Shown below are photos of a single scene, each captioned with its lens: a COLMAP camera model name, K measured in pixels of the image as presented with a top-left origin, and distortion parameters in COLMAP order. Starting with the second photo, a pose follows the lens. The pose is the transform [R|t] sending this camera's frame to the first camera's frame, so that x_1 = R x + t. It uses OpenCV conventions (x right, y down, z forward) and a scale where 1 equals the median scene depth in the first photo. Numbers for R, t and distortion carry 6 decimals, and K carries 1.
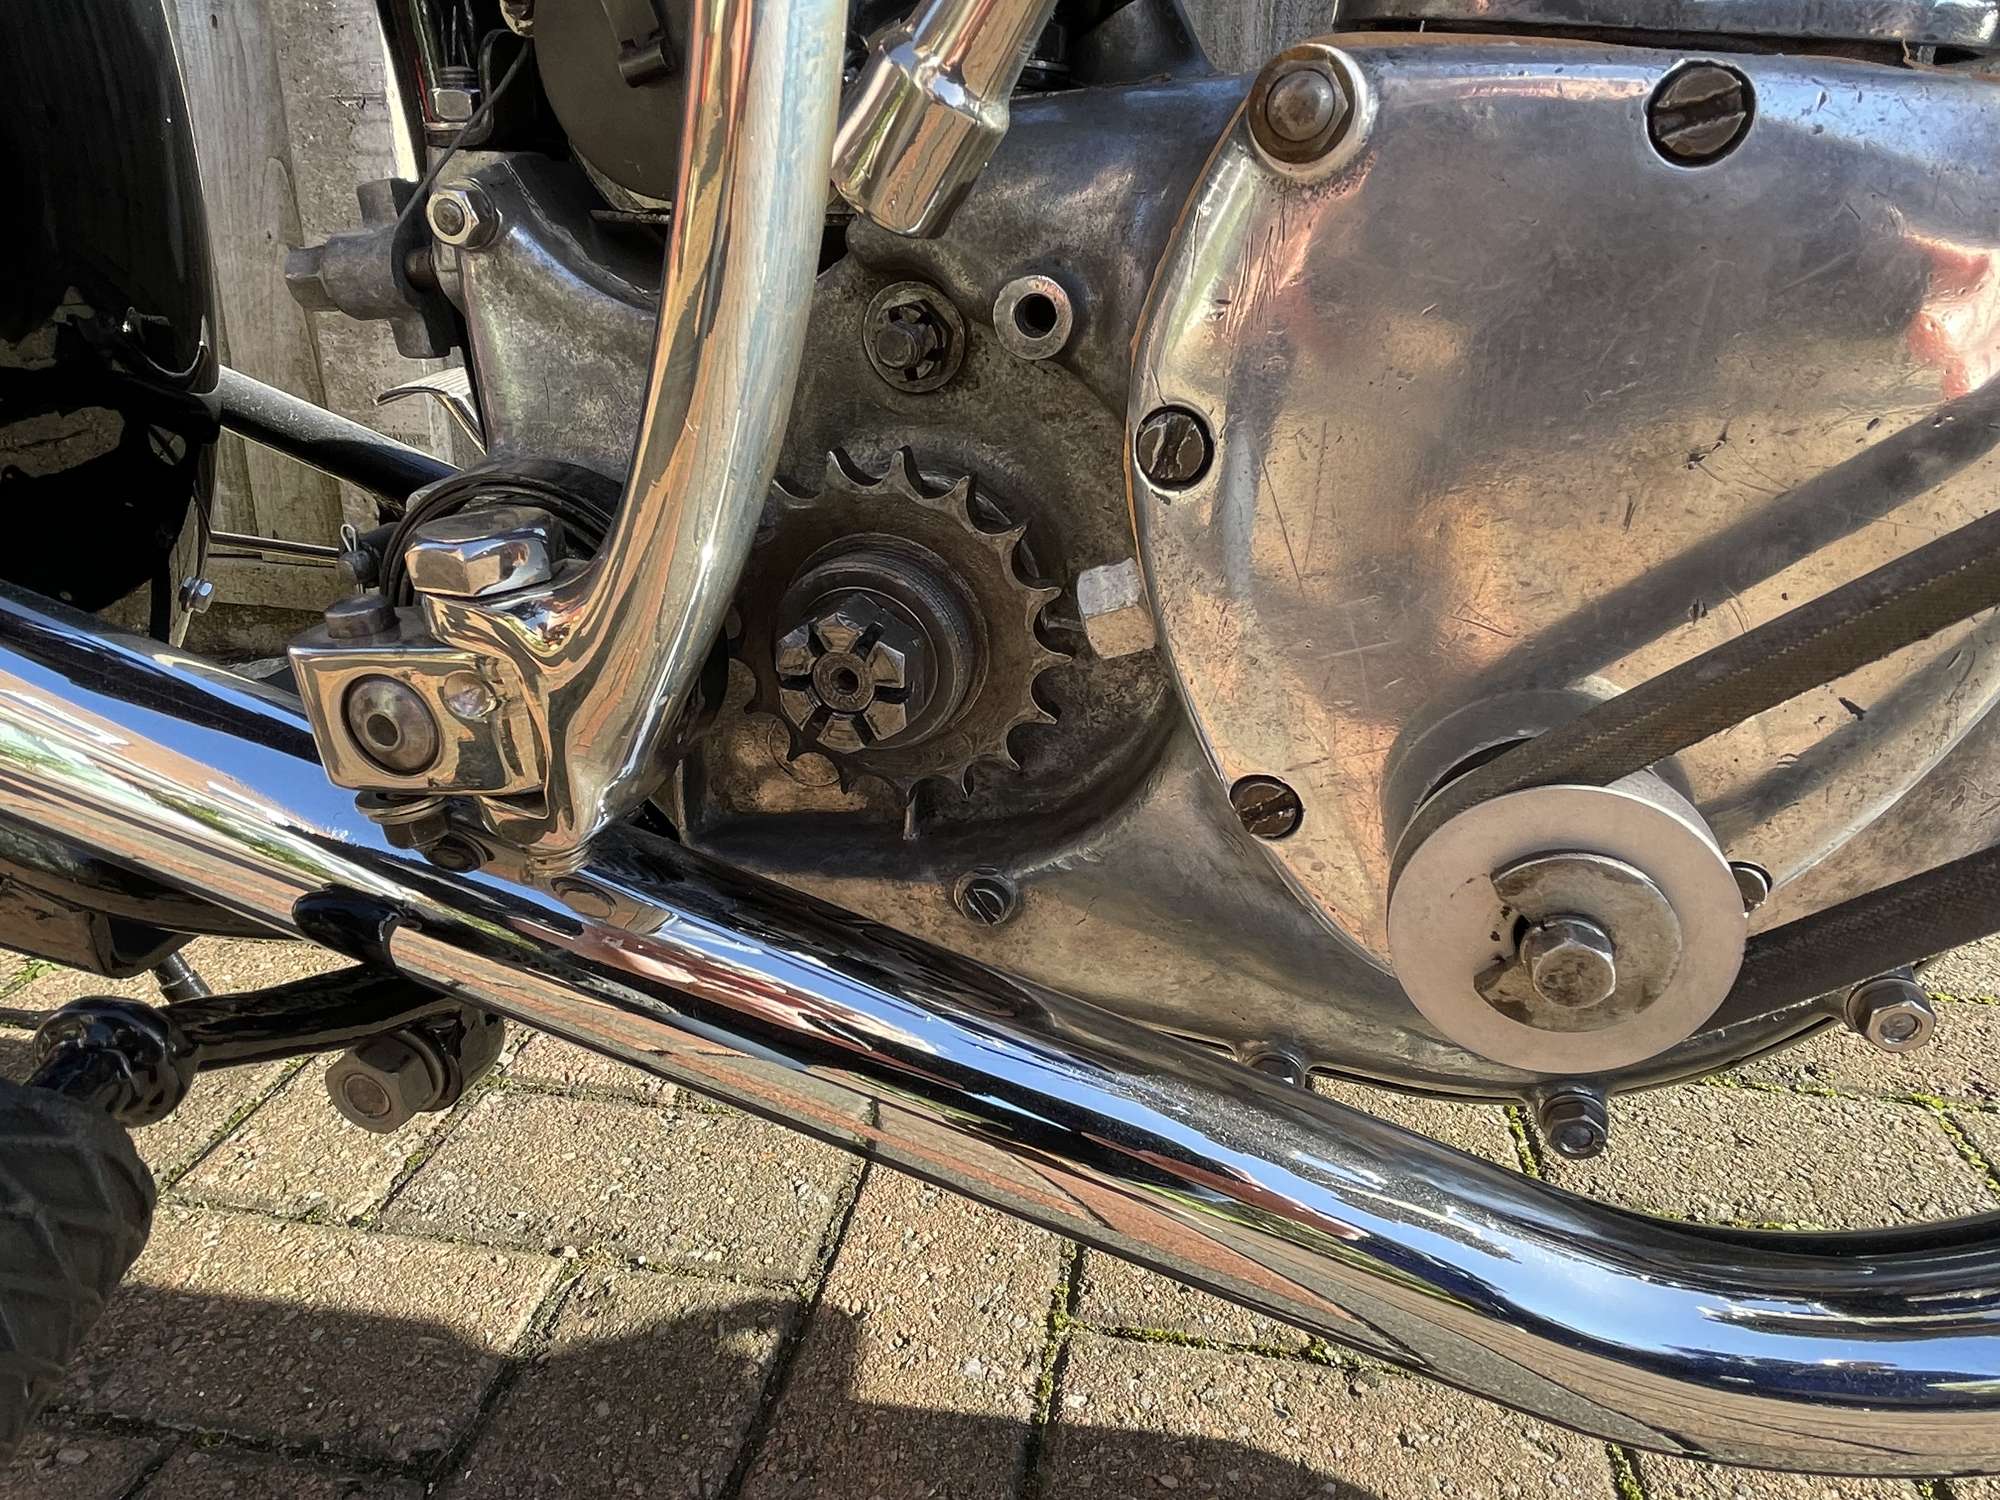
lens RADIAL K [[1271.6, 0, 1000.0], [0, 1271.6, 750.0], [0, 0, 1]] dist [0.002443, -0.005977]
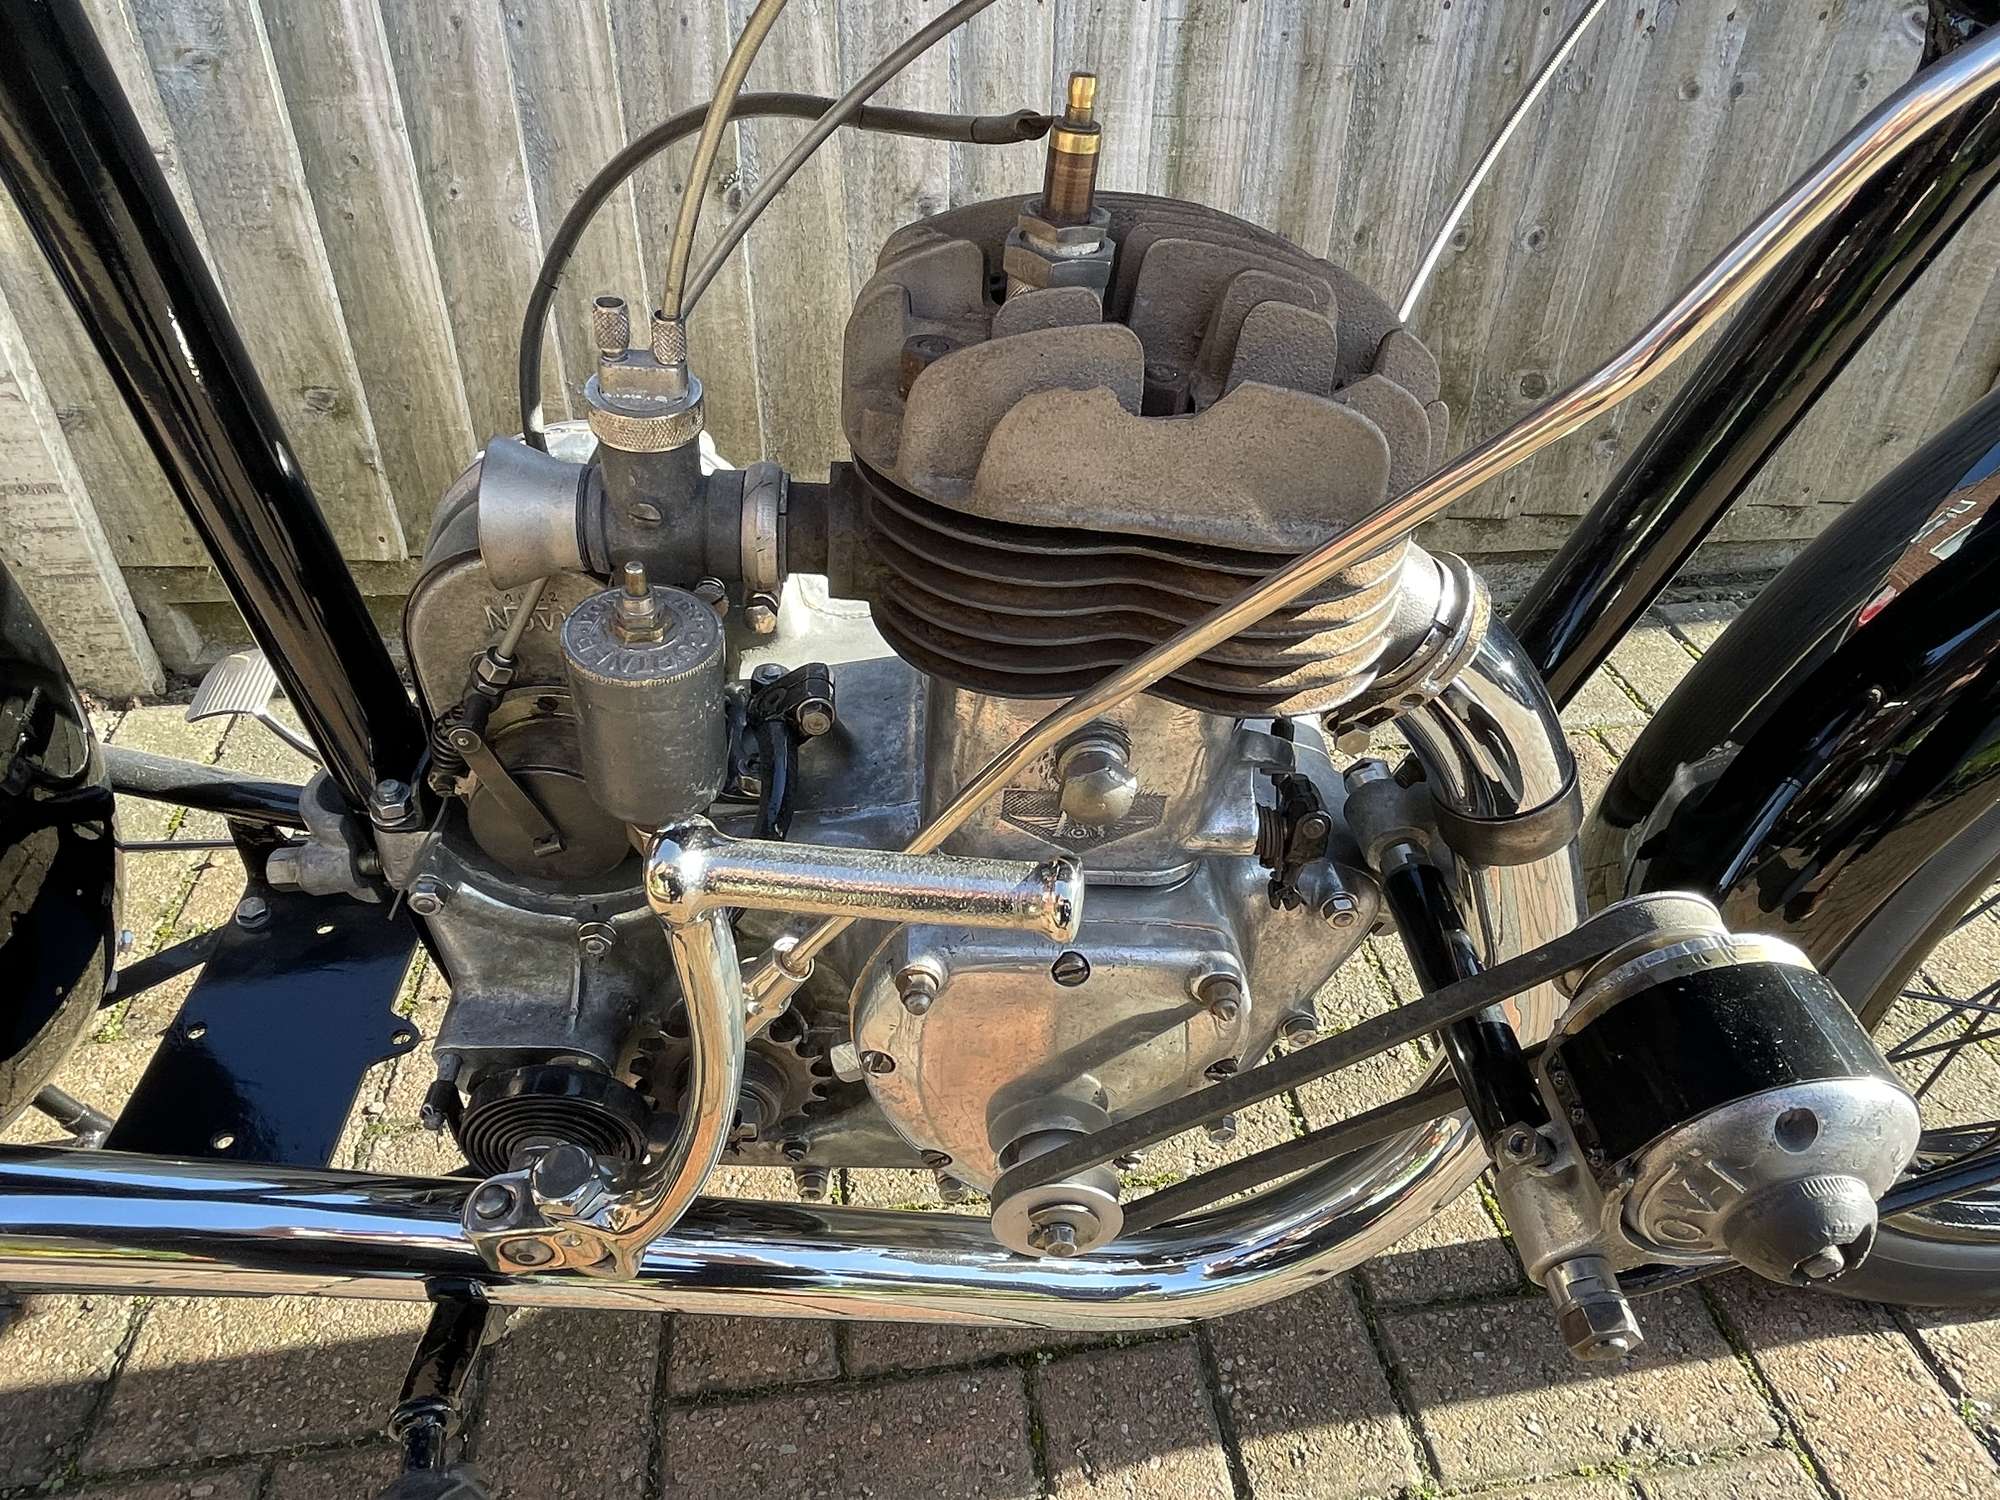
lens RADIAL K [[1271.6, 0, 1000.0], [0, 1271.6, 750.0], [0, 0, 1]] dist [0.002443, -0.005977]
pose [[0.955764, -0.176229, 0.235496, -0.070026], [0.108279, 0.955221, 0.275370, -1.111412], [-0.273479, -0.237690, 0.932048, -0.829501]]
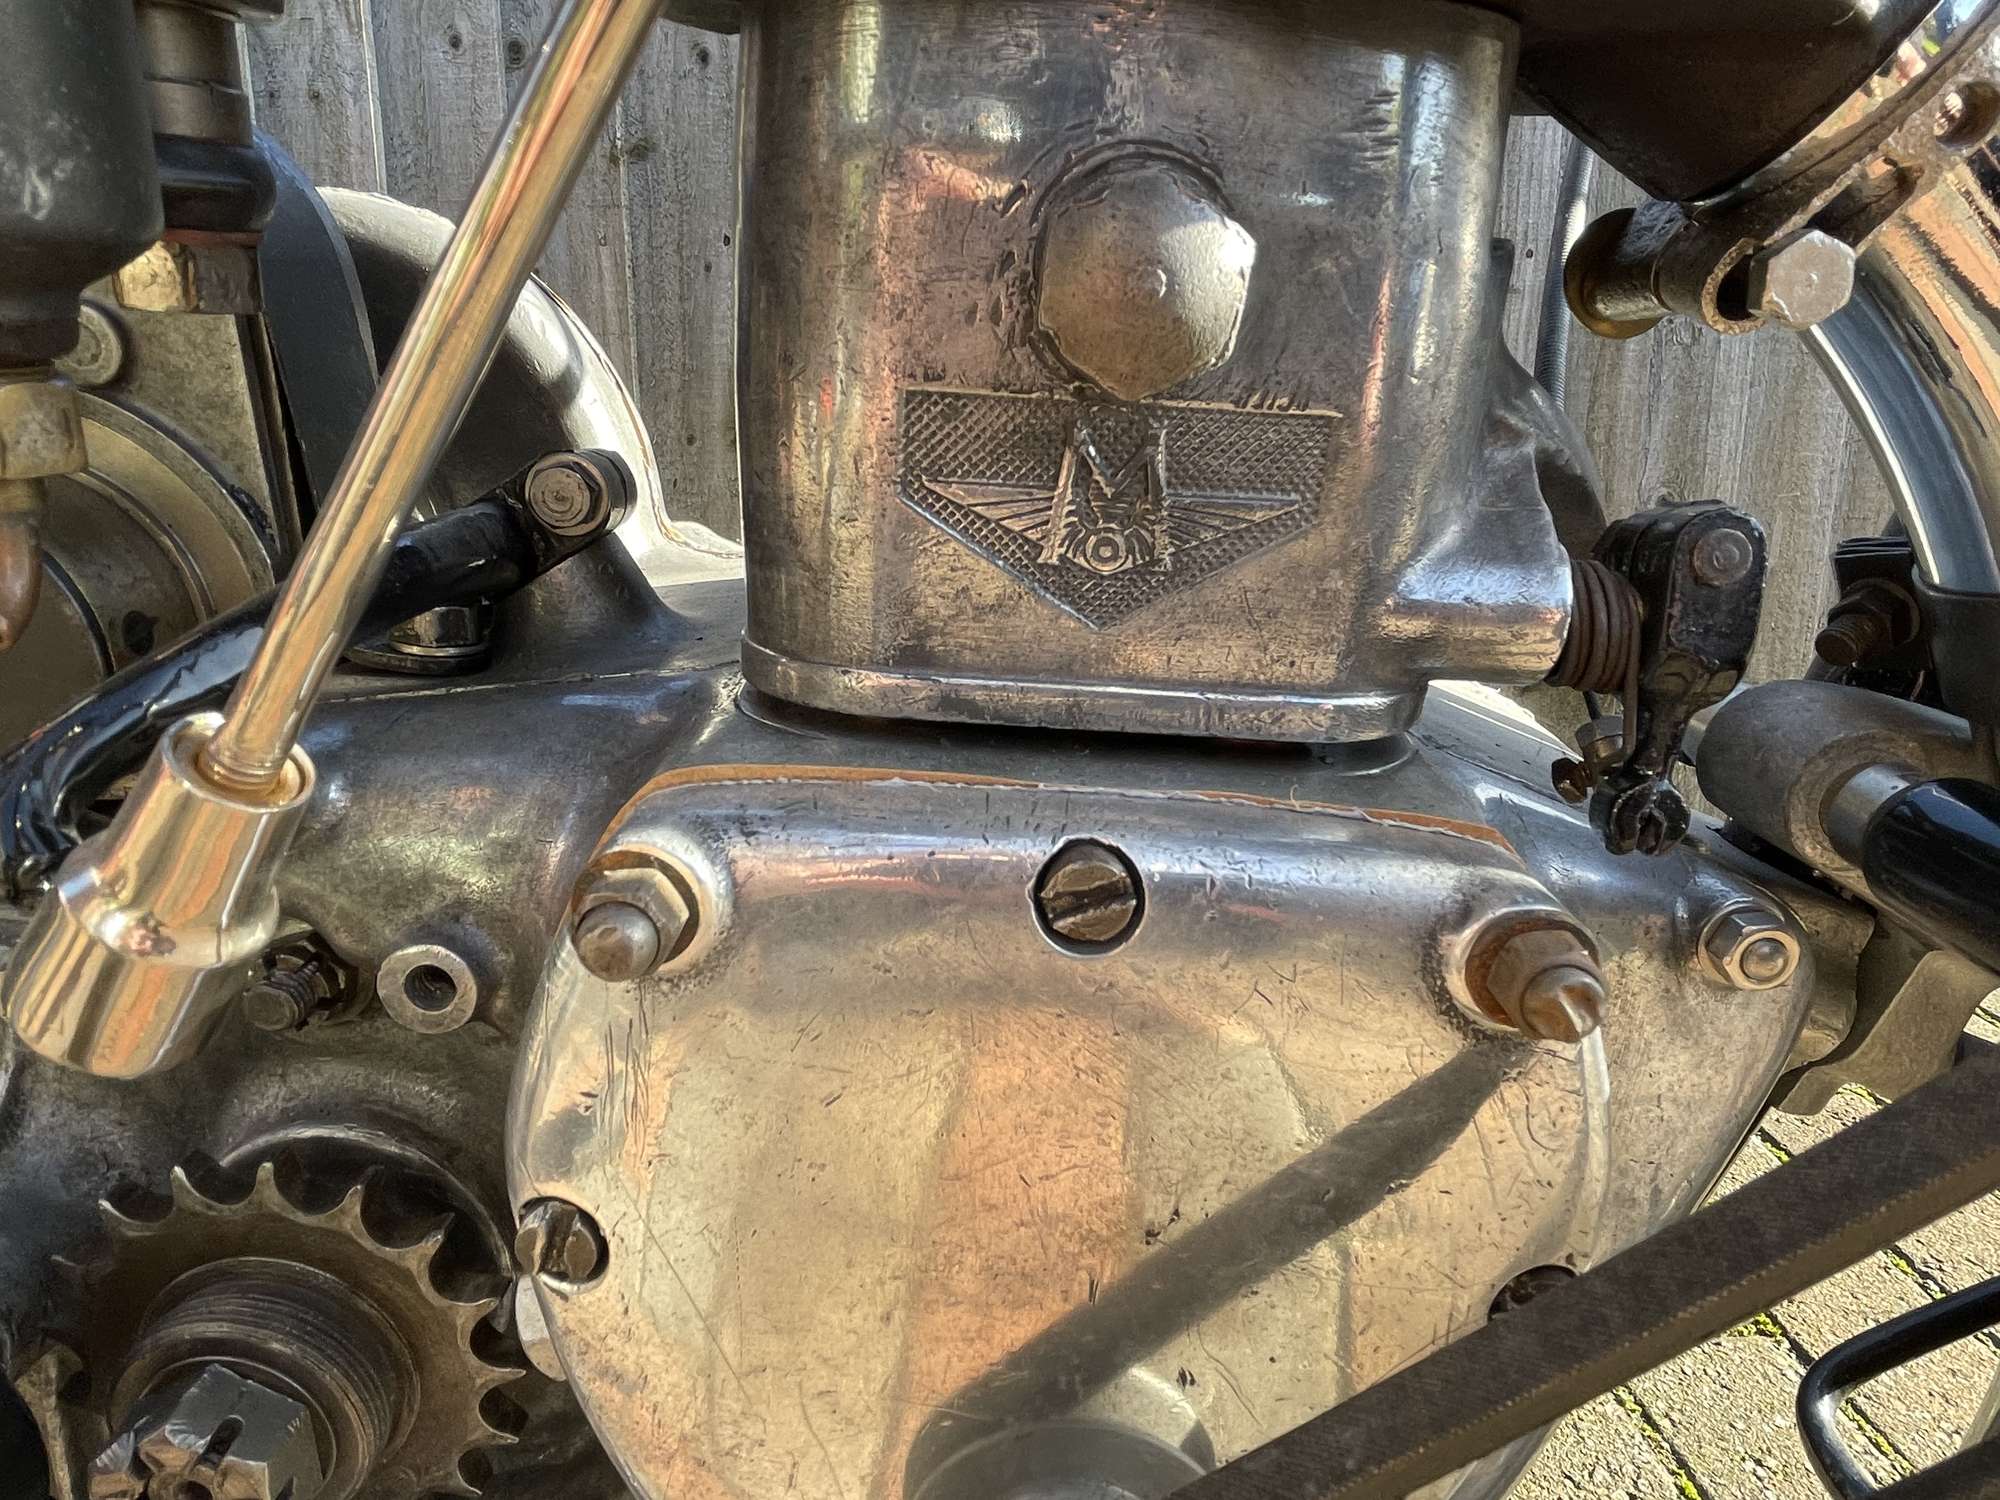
lens RADIAL K [[1271.6, 0, 1000.0], [0, 1271.6, 750.0], [0, 0, 1]] dist [0.002443, -0.005977]
pose [[0.970689, -0.079731, 0.226731, 0.203925], [0.108276, 0.987286, -0.116372, -0.345249], [-0.214569, 0.137511, 0.966980, 0.100550]]
